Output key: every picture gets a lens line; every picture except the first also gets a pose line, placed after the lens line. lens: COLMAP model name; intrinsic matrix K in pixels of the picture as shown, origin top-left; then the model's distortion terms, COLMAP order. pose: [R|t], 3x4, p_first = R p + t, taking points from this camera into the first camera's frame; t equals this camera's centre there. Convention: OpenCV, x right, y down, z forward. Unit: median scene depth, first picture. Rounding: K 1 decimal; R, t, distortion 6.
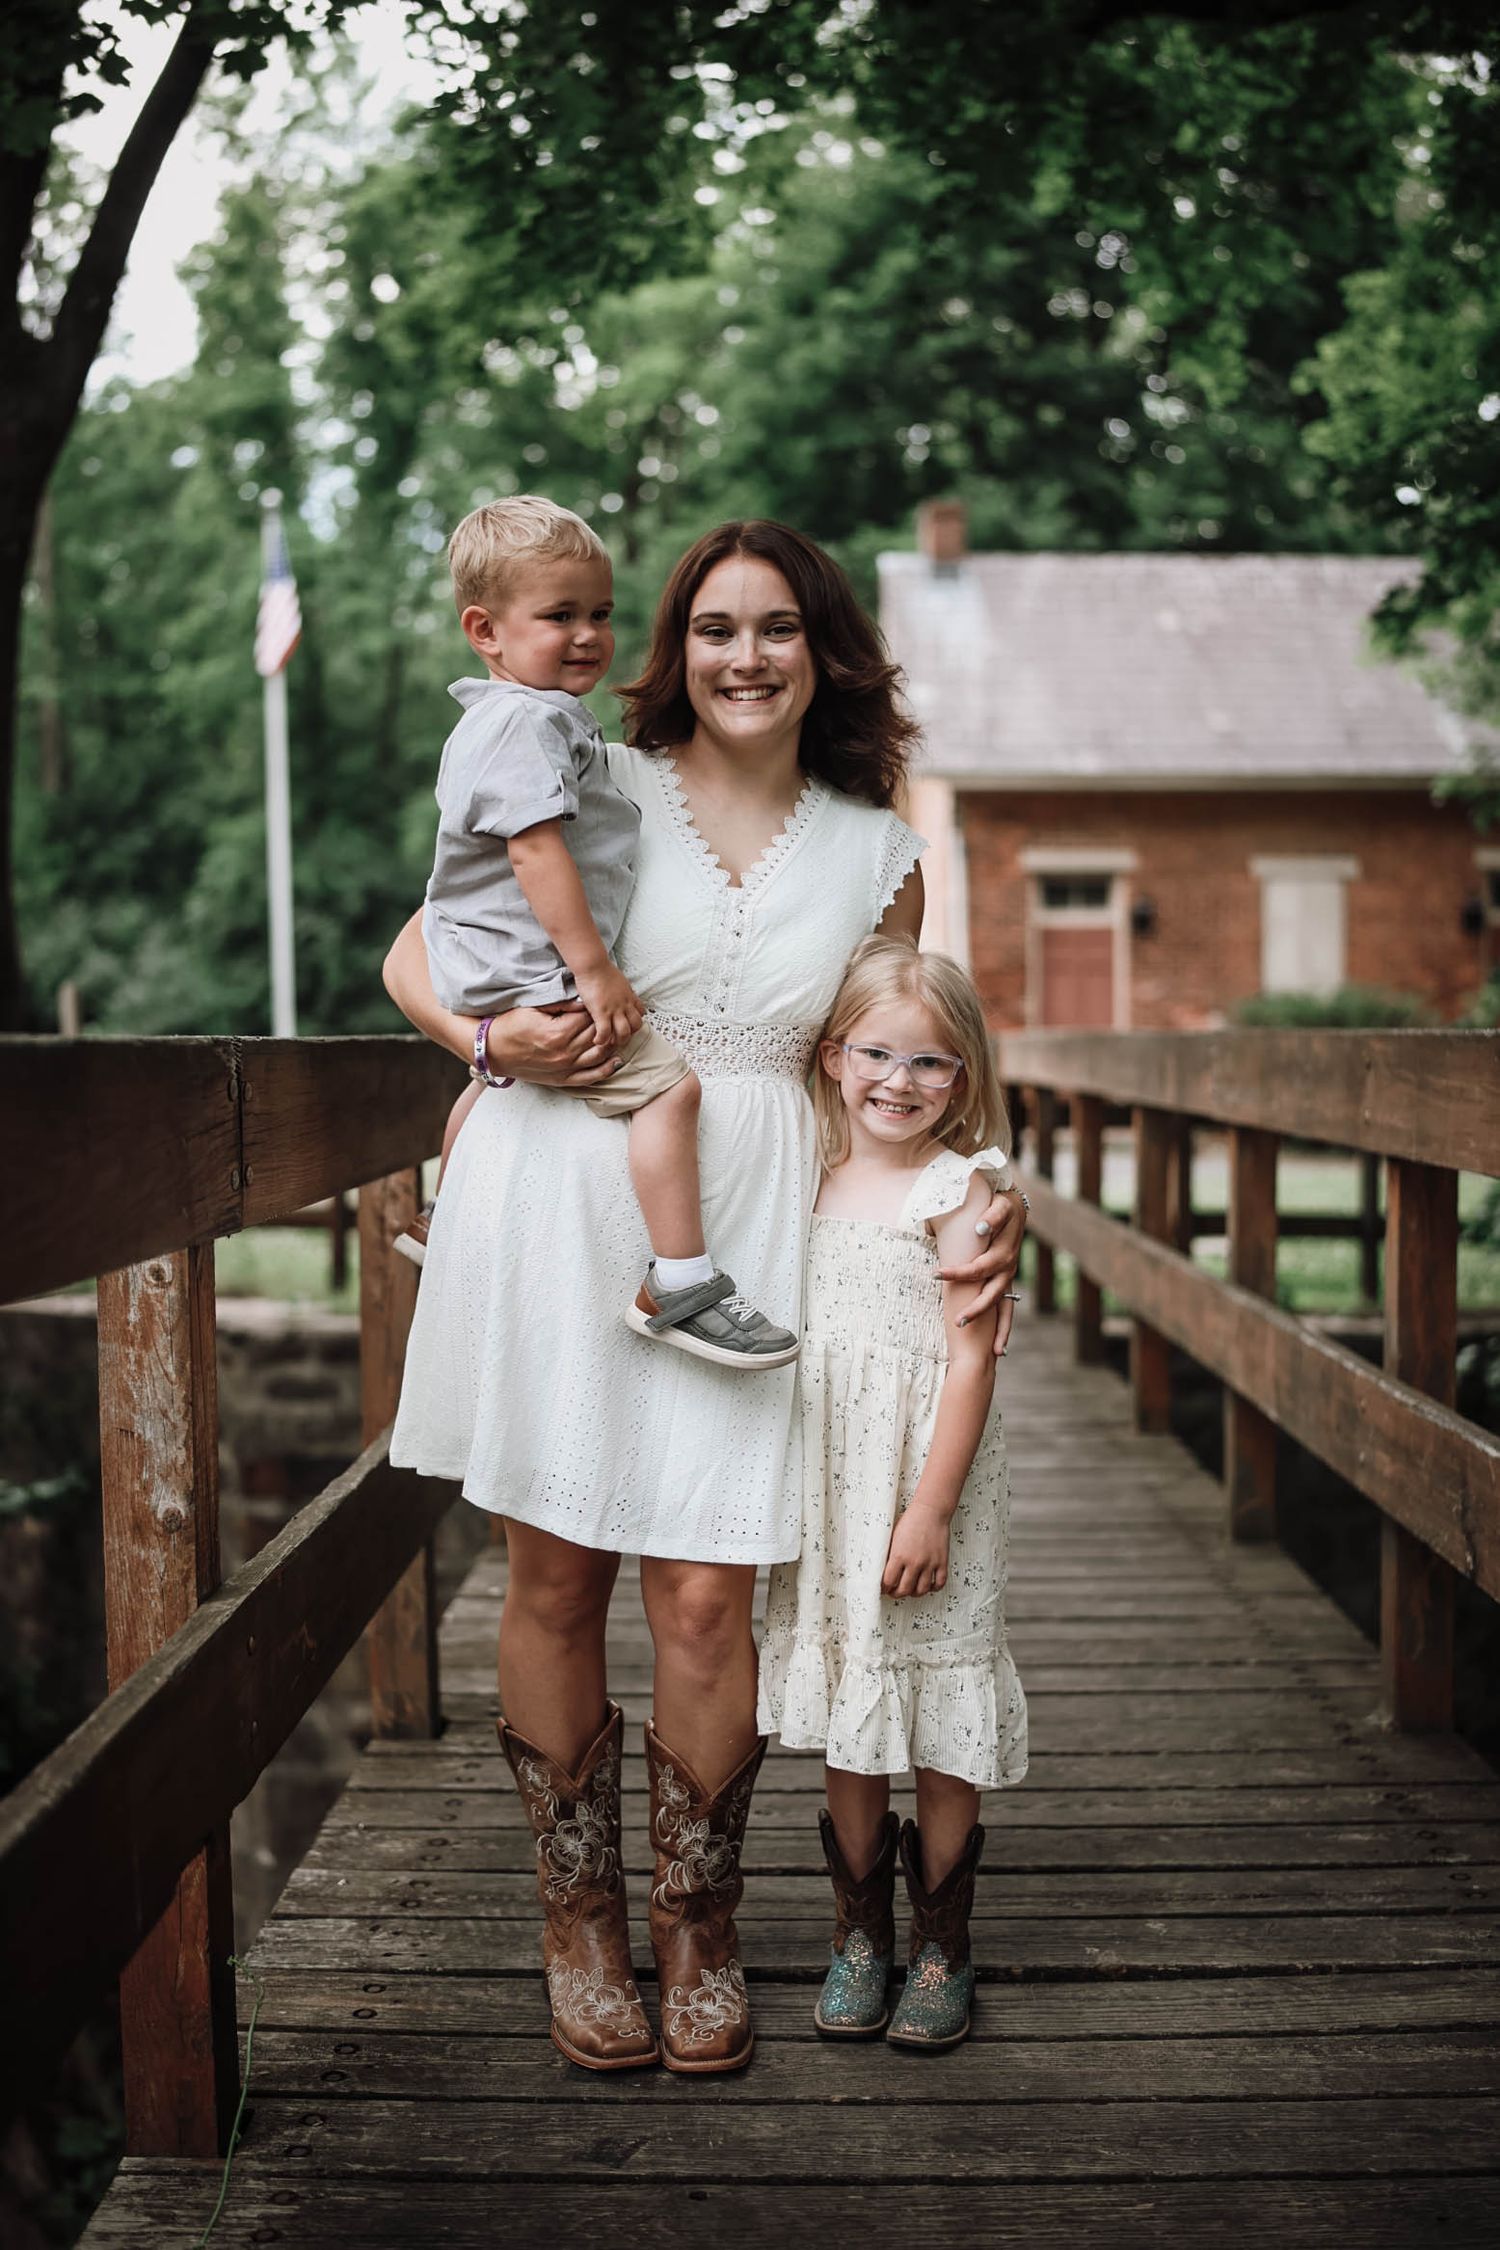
lens RADIAL K [[2300.7, 0, 741.0], [0, 2300.7, 1132.6], [0, 0, 1]] dist [-0.026760, -0.031093]
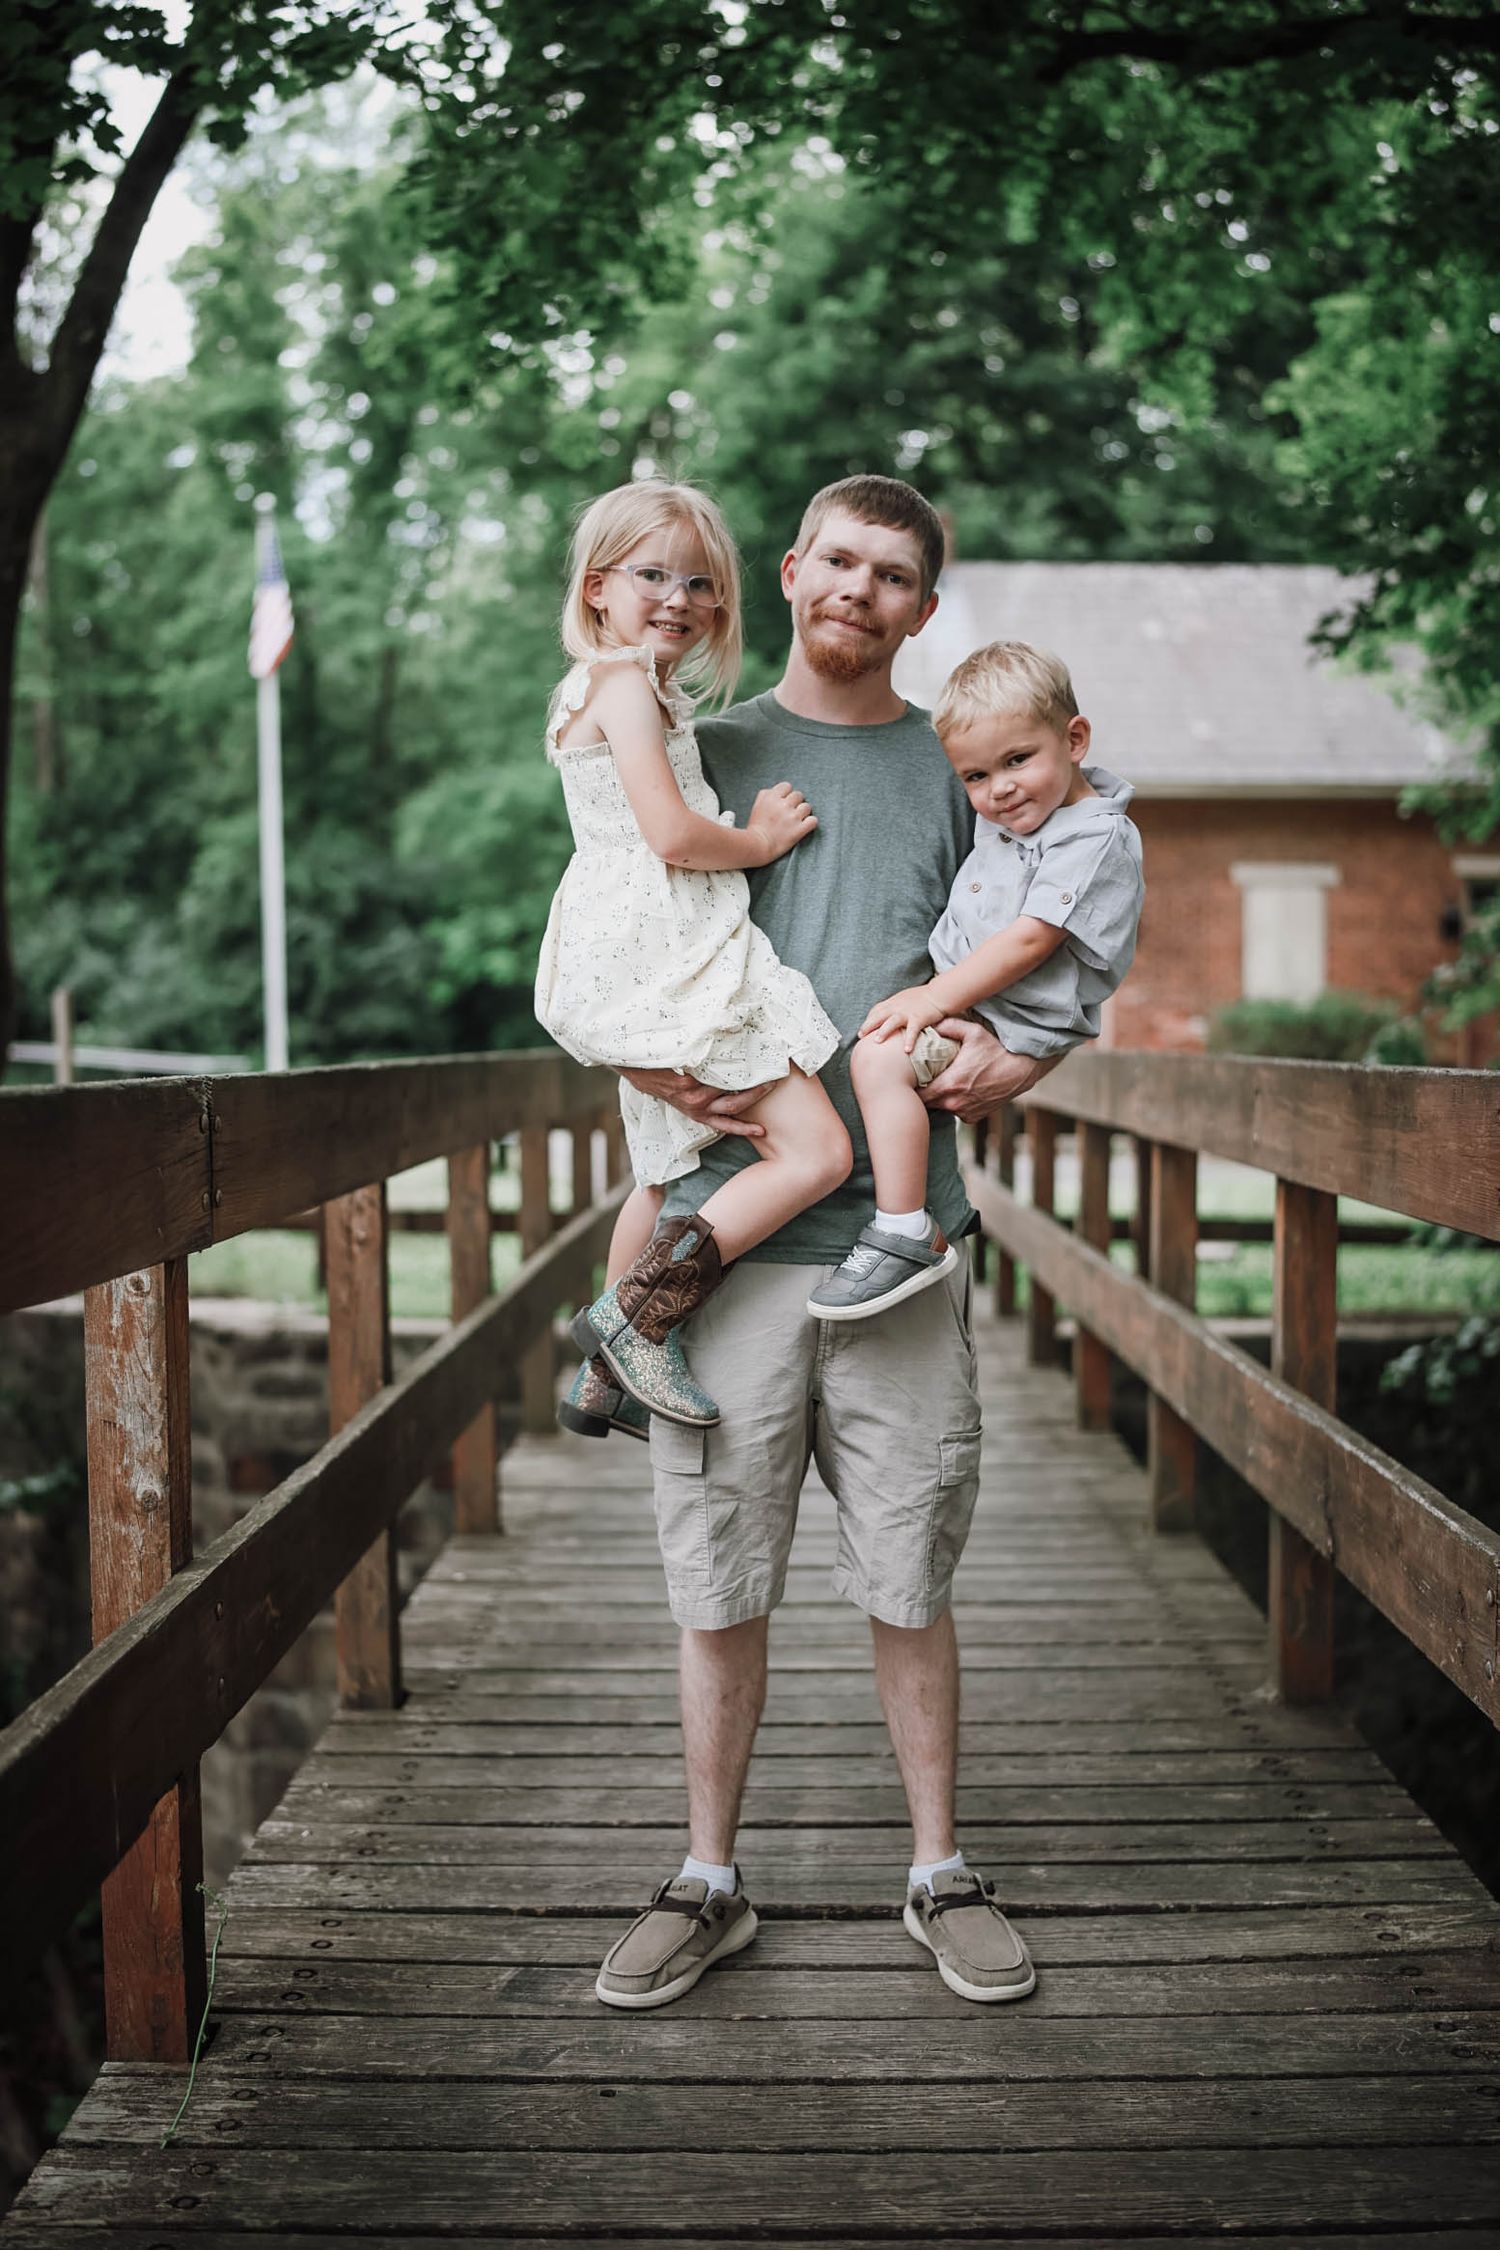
lens RADIAL K [[2320.5, 0, 757.3], [0, 2320.5, 1127.6], [0, 0, 1]] dist [-0.030602, -0.015615]
pose [[0.999969, 0.003157, 0.007220, 0.024583], [-0.003149, 0.999994, -0.001187, -0.008674], [-0.007223, 0.001165, 0.999973, -0.082546]]
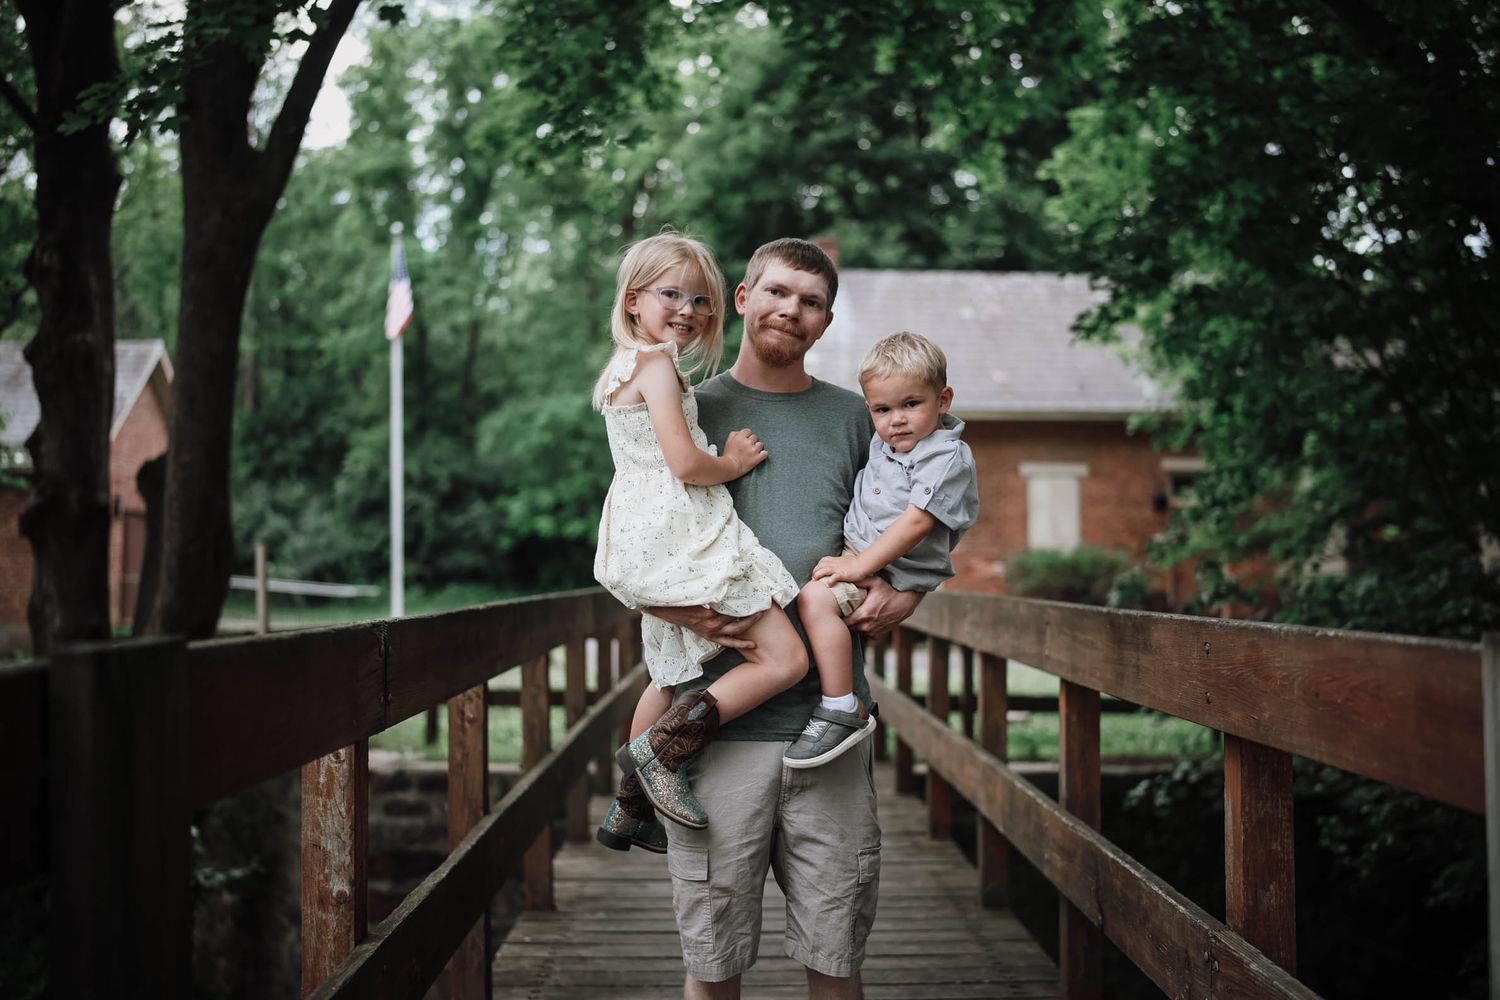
lens RADIAL K [[1517.6, 0, 750.0], [0, 1517.6, 500.0], [0, 0, 1]] dist [-0.036469, 0.003520]
pose [[0.999405, 0.007068, 0.033763, 0.012598], [-0.004127, 0.996253, -0.086388, -0.019006], [-0.034247, 0.086197, 0.995689, -0.101320]]
